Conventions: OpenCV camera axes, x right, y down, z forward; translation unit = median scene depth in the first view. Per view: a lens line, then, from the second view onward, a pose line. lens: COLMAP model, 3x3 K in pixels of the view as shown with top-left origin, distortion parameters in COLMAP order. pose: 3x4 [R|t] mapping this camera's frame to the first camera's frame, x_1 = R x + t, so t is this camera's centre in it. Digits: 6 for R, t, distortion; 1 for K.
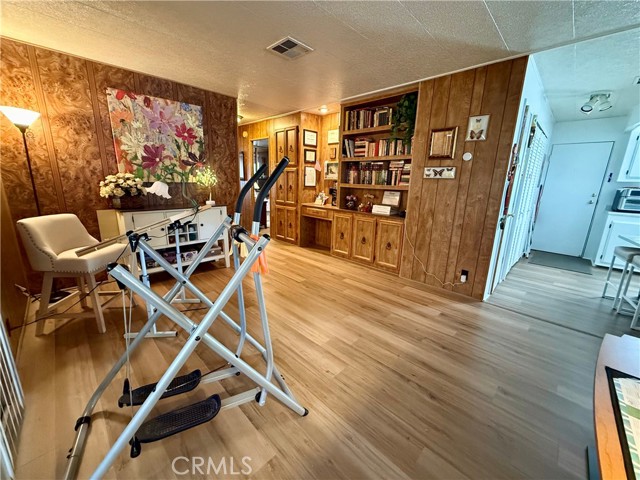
lens RADIAL K [[255.7, 0, 318.5], [0, 255.7, 240.4], [0, 0, 1]] dist [-0.001573, -0.000857]
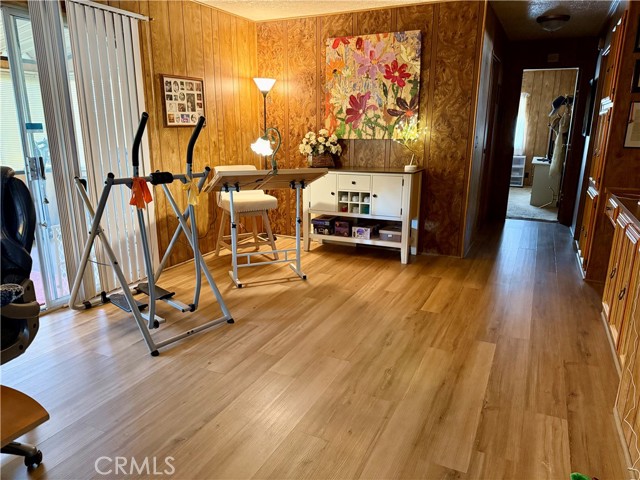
lens RADIAL K [[454.6, 0, 317.3], [0, 454.6, 253.0], [0, 0, 1]] dist [0.027511, -0.045129]
pose [[0.313395, 0.220851, -0.923584, 0.819033], [-0.216546, 0.963576, 0.156935, -0.077287], [0.924603, 0.150815, 0.349805, 0.436040]]
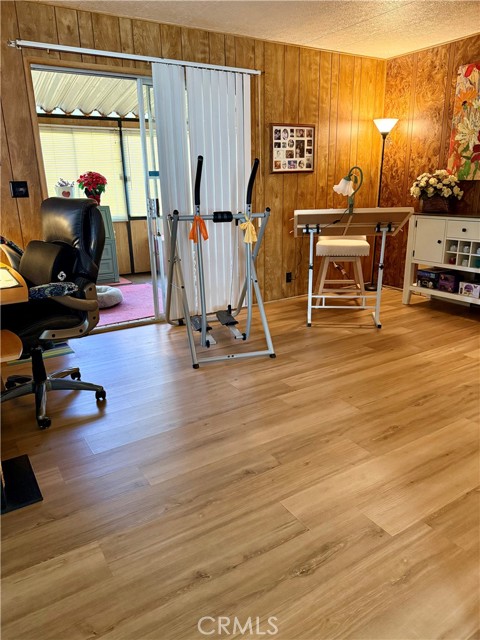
lens RADIAL K [[454.6, 0, 234.7], [0, 454.6, 323.4], [0, 0, 1]] dist [0.027511, -0.045129]
pose [[-0.236670, 0.261366, -0.935775, 0.872609], [-0.213005, 0.925749, 0.312437, -0.112316], [0.947954, 0.273269, -0.163425, 0.690951]]
